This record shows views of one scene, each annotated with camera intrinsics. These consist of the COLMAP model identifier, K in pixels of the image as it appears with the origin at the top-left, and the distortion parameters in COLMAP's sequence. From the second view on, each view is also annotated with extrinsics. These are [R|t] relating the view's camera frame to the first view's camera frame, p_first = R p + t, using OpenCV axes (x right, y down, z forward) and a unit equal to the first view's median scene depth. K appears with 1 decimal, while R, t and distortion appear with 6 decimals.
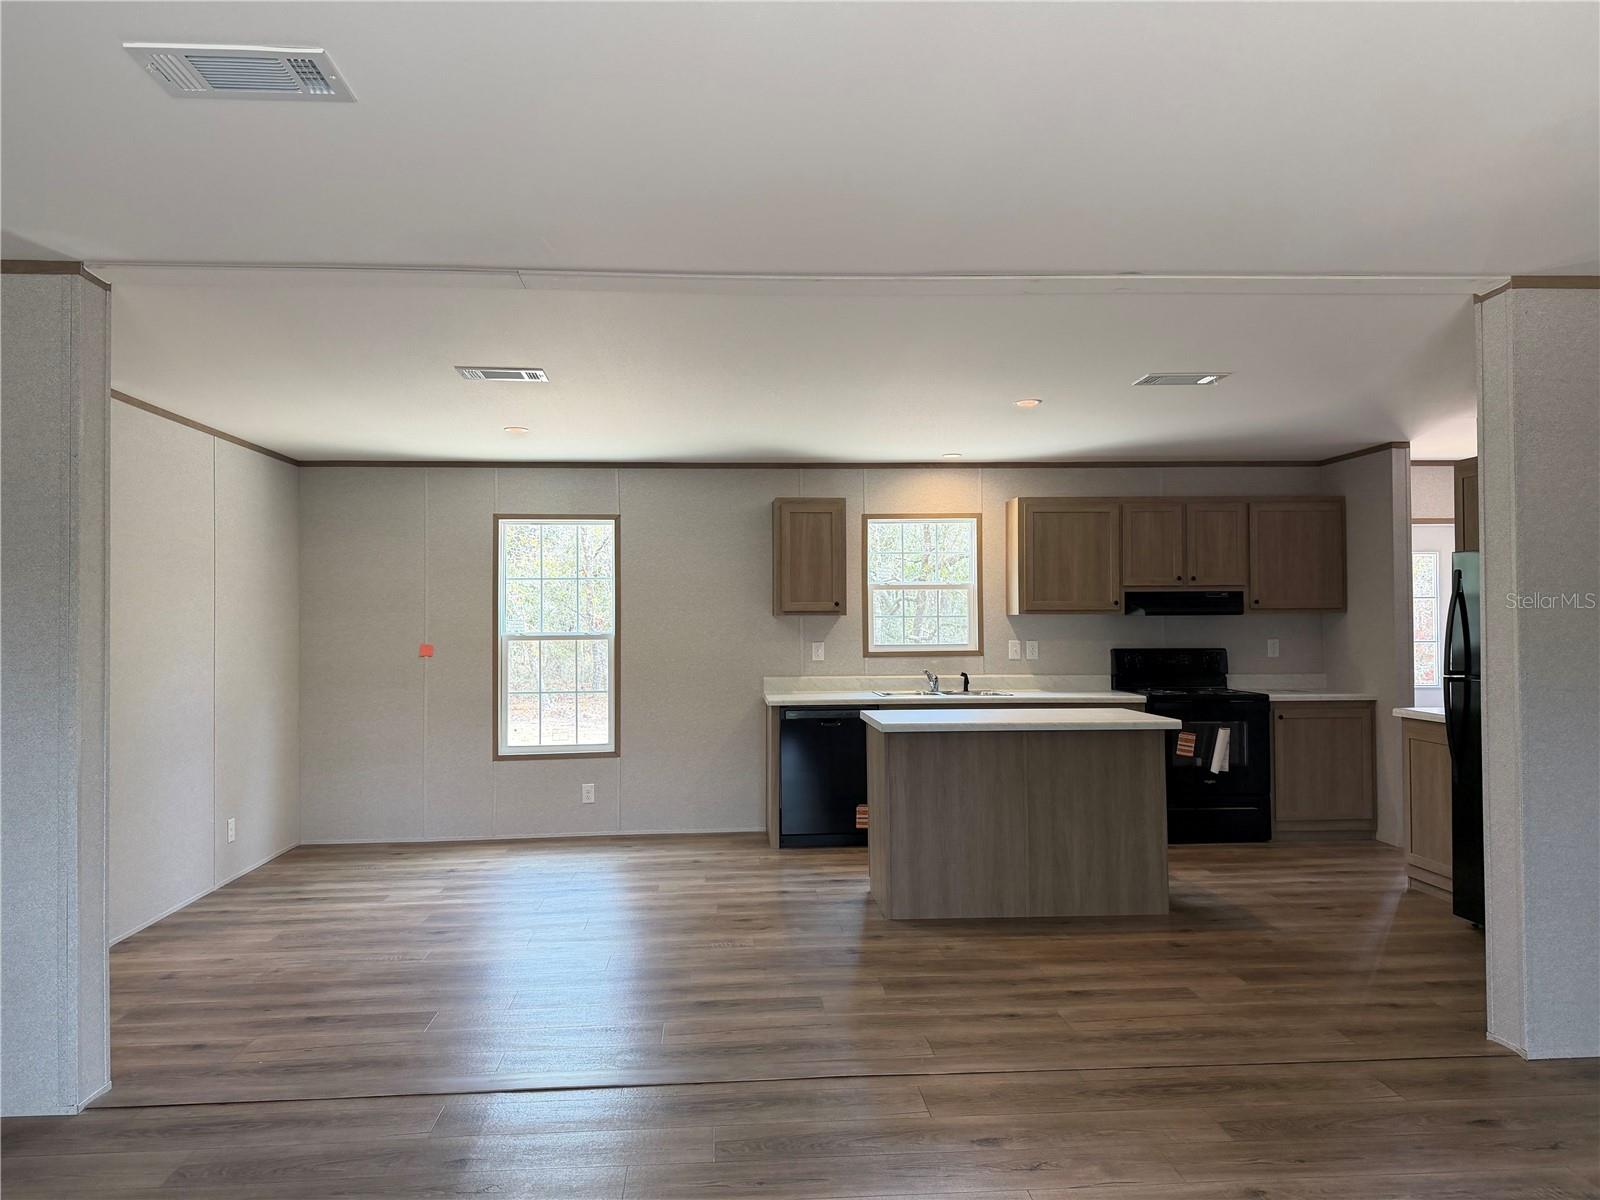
lens RADIAL K [[1111.6, 0, 793.1], [0, 1111.6, 609.6], [0, 0, 1]] dist [0.100419, -0.135959]
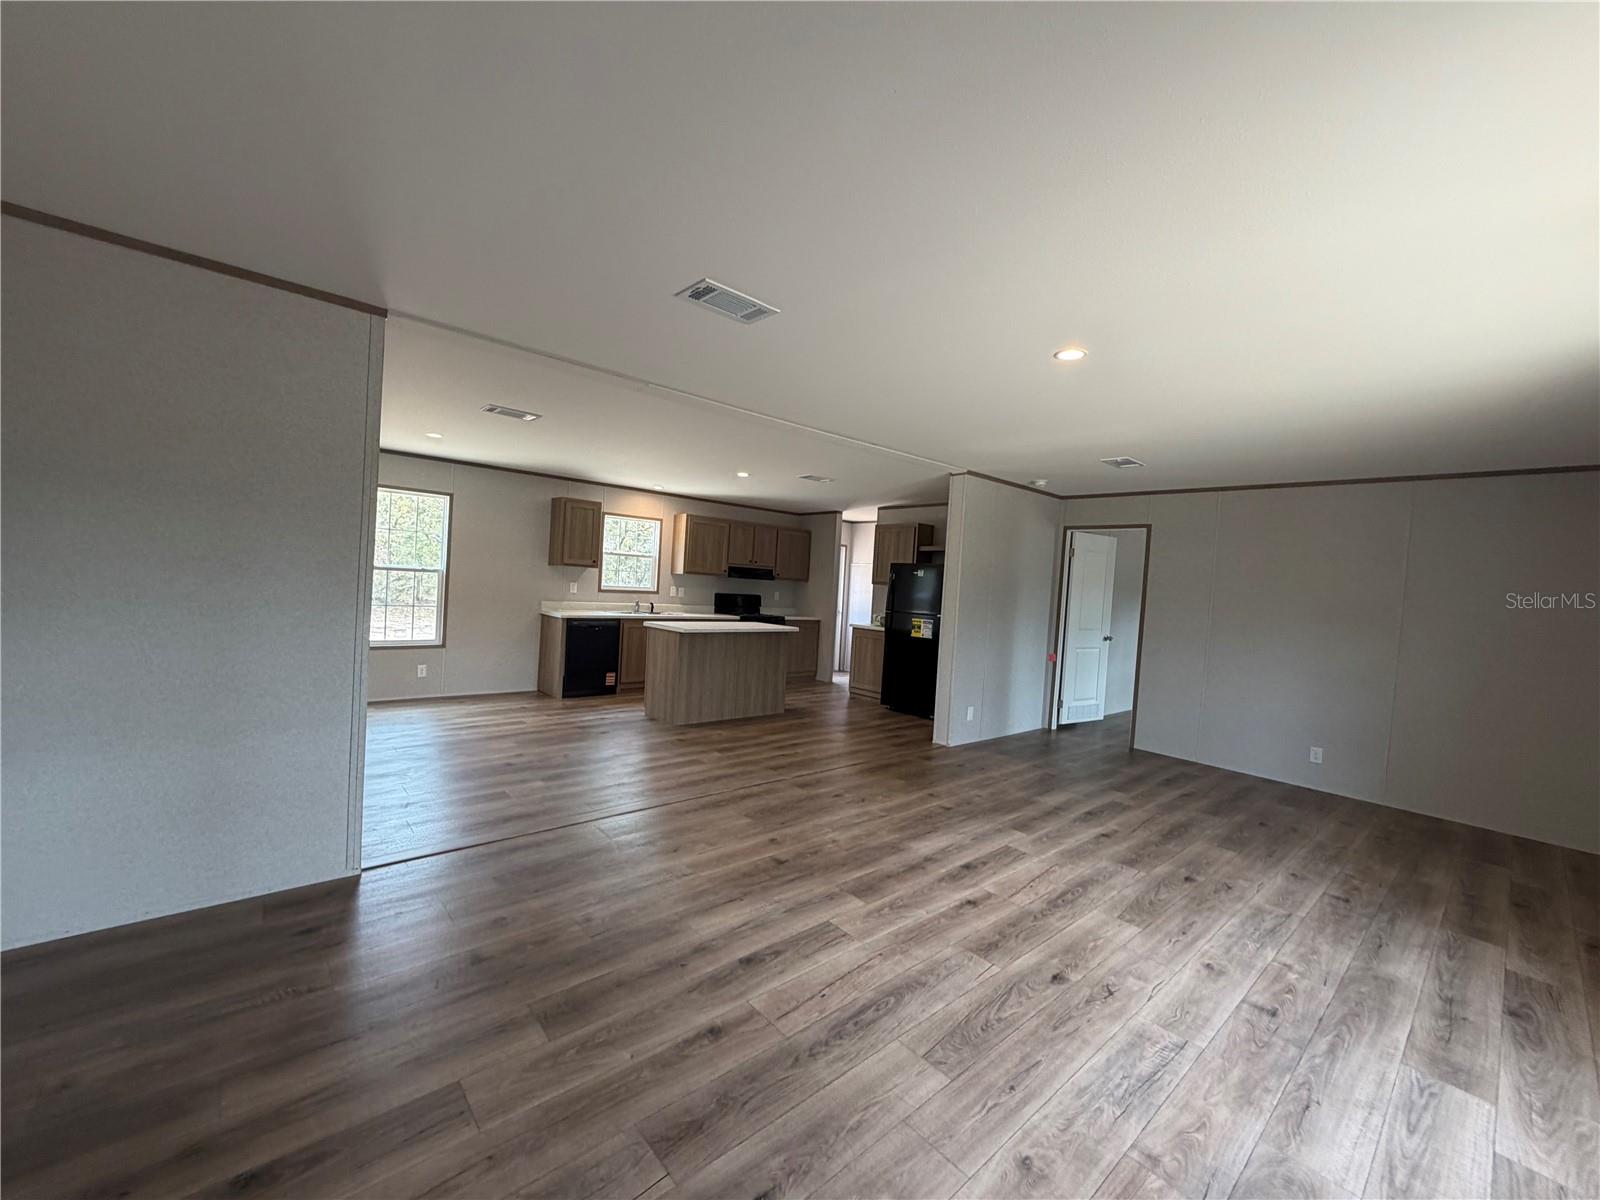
lens RADIAL K [[636.0, 0, 800.0], [0, 636.0, 600.0], [0, 0, 1]] dist [-0.000232, -0.000057]
pose [[0.791198, 0.039093, 0.610310, -0.310260], [-0.069220, 0.997266, 0.025857, 0.006822], [-0.607630, -0.062704, 0.791741, -0.009023]]
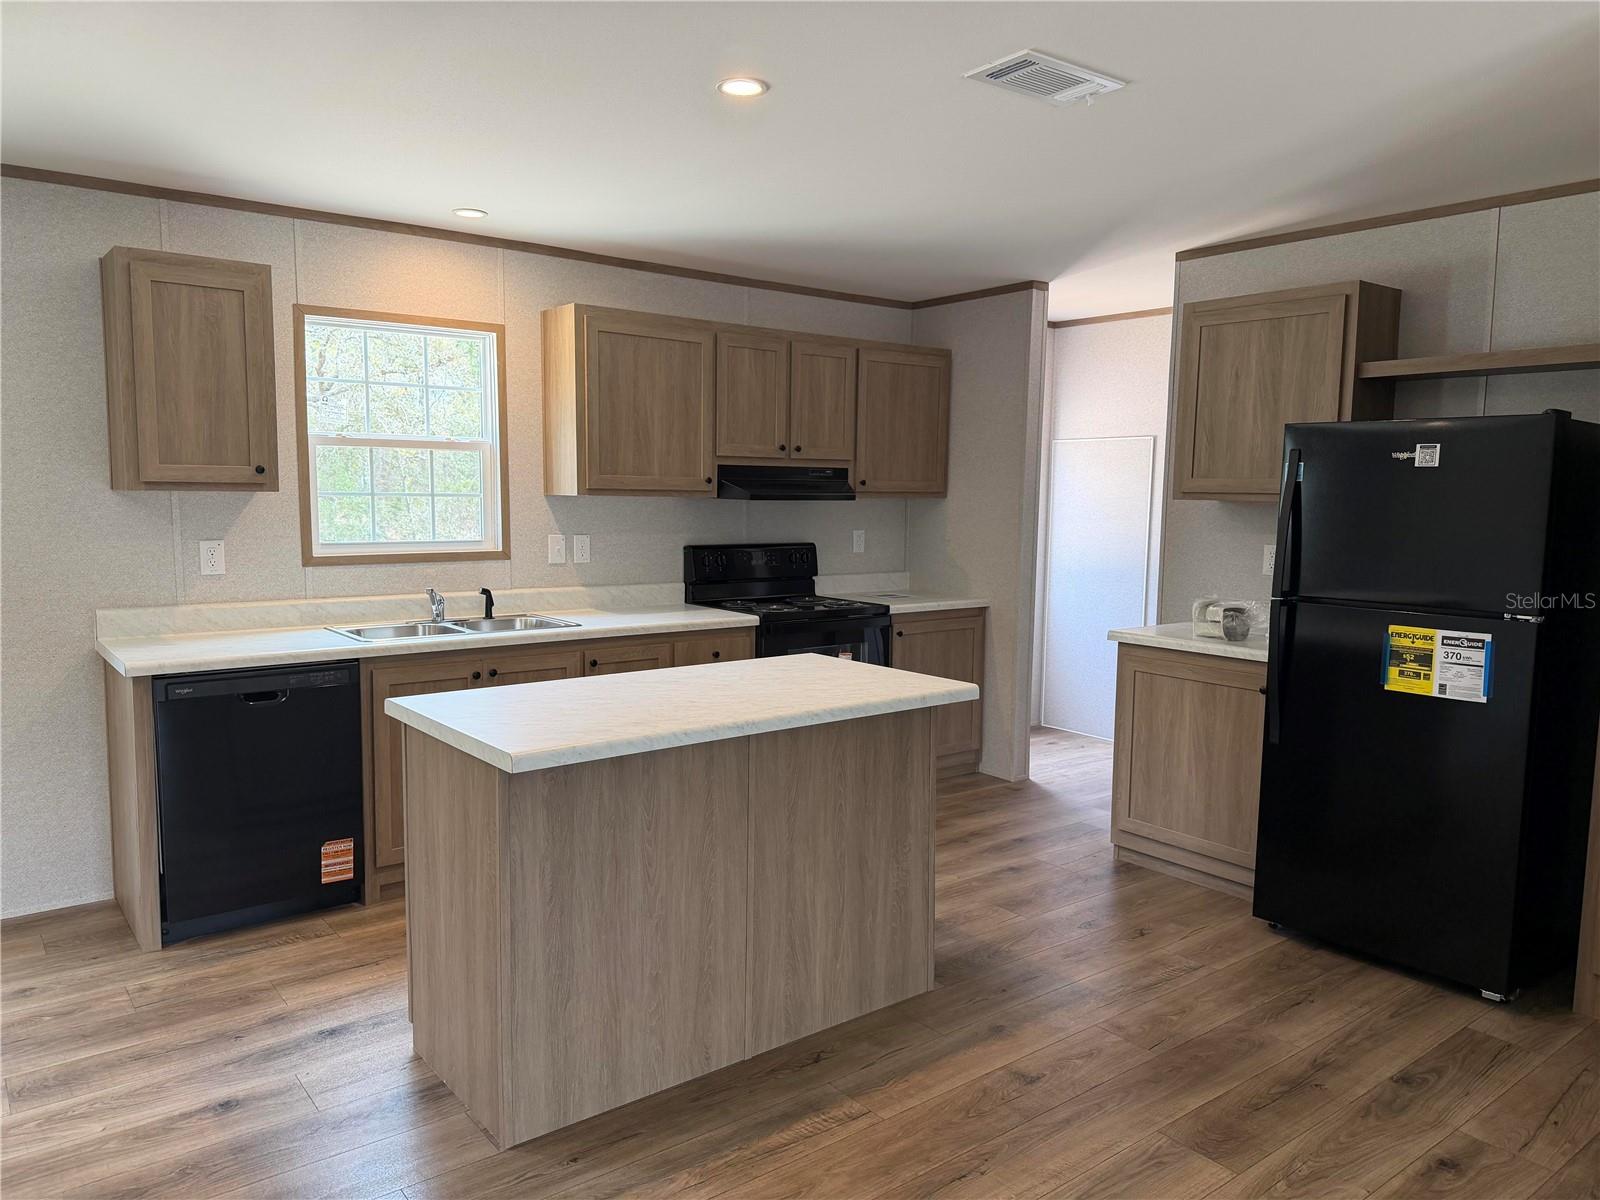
lens RADIAL K [[1111.6, 0, 793.1], [0, 1111.6, 609.6], [0, 0, 1]] dist [0.100419, -0.135959]
pose [[0.830107, -0.043529, 0.555903, -0.050001], [-0.022868, 0.993452, 0.111939, -0.004820], [-0.557135, -0.105634, 0.823676, 0.399772]]
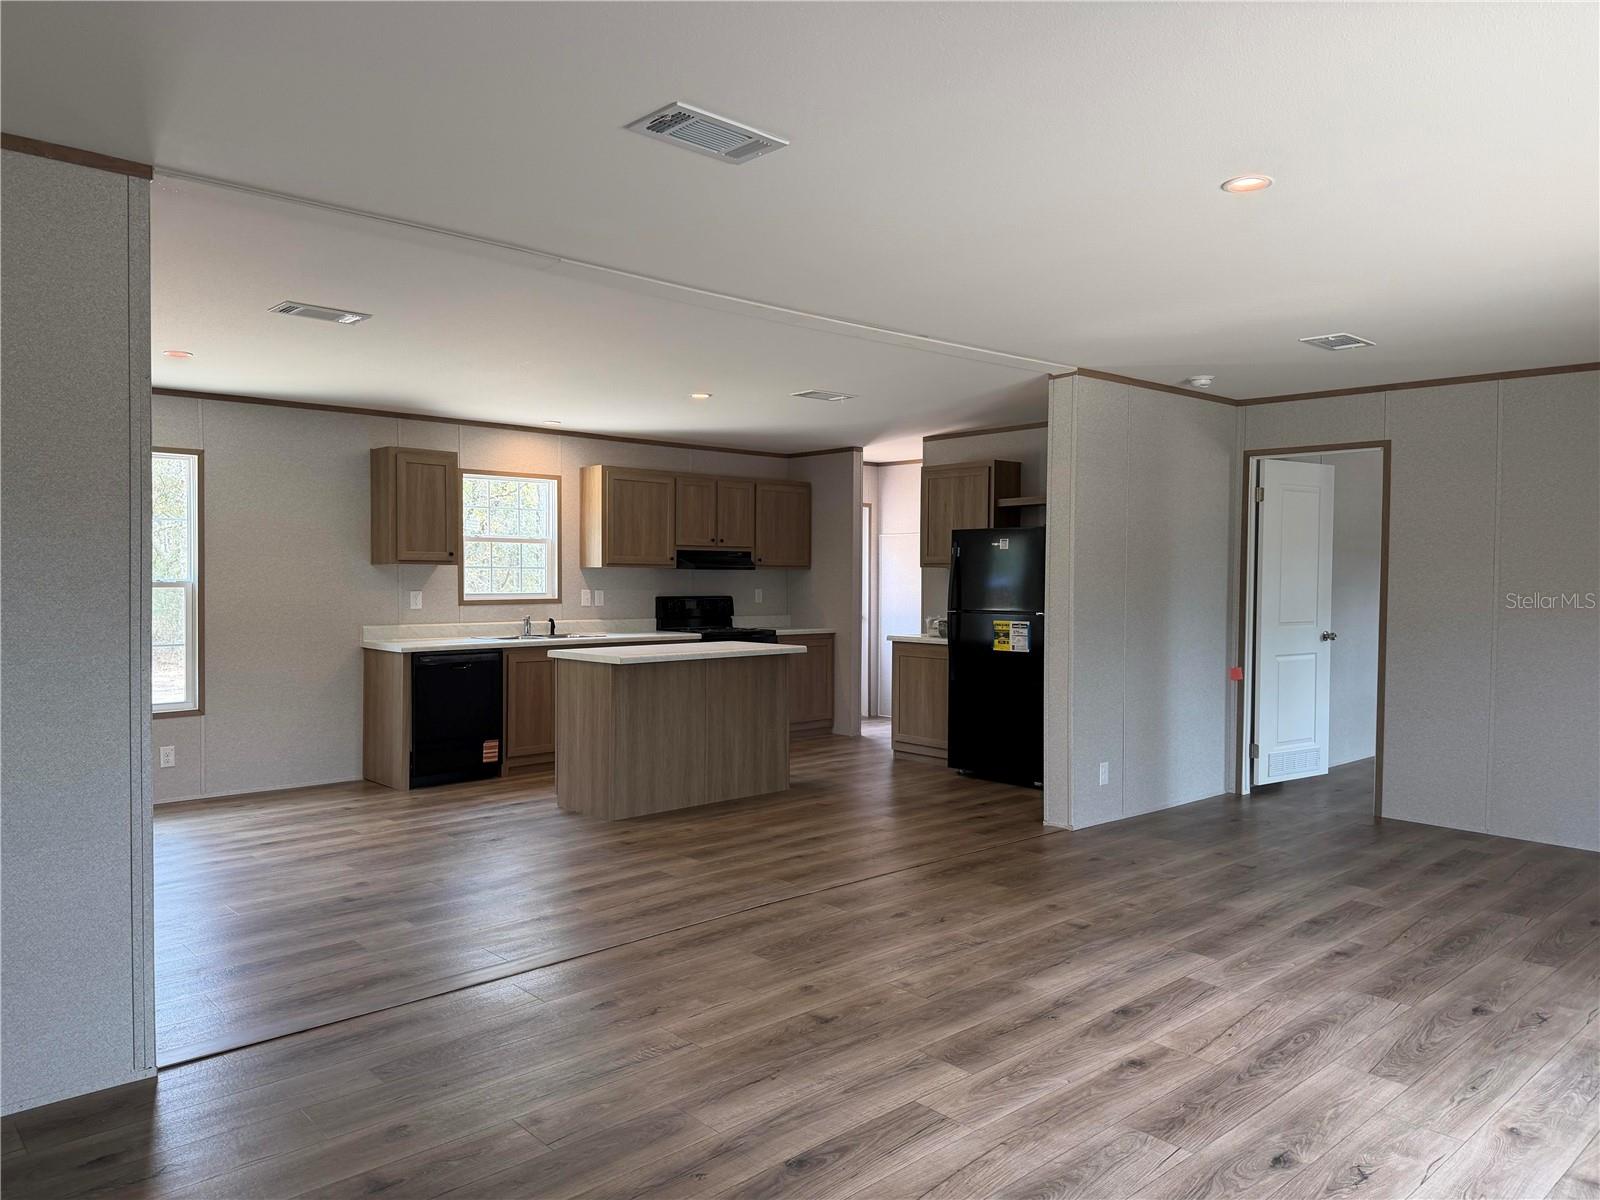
lens RADIAL K [[1111.6, 0, 793.1], [0, 1111.6, 609.6], [0, 0, 1]] dist [0.100419, -0.135959]
pose [[0.784849, -0.008199, 0.619633, -0.353443], [-0.015251, 0.999354, 0.032541, 0.007765], [-0.619499, -0.034990, 0.784217, -0.028810]]
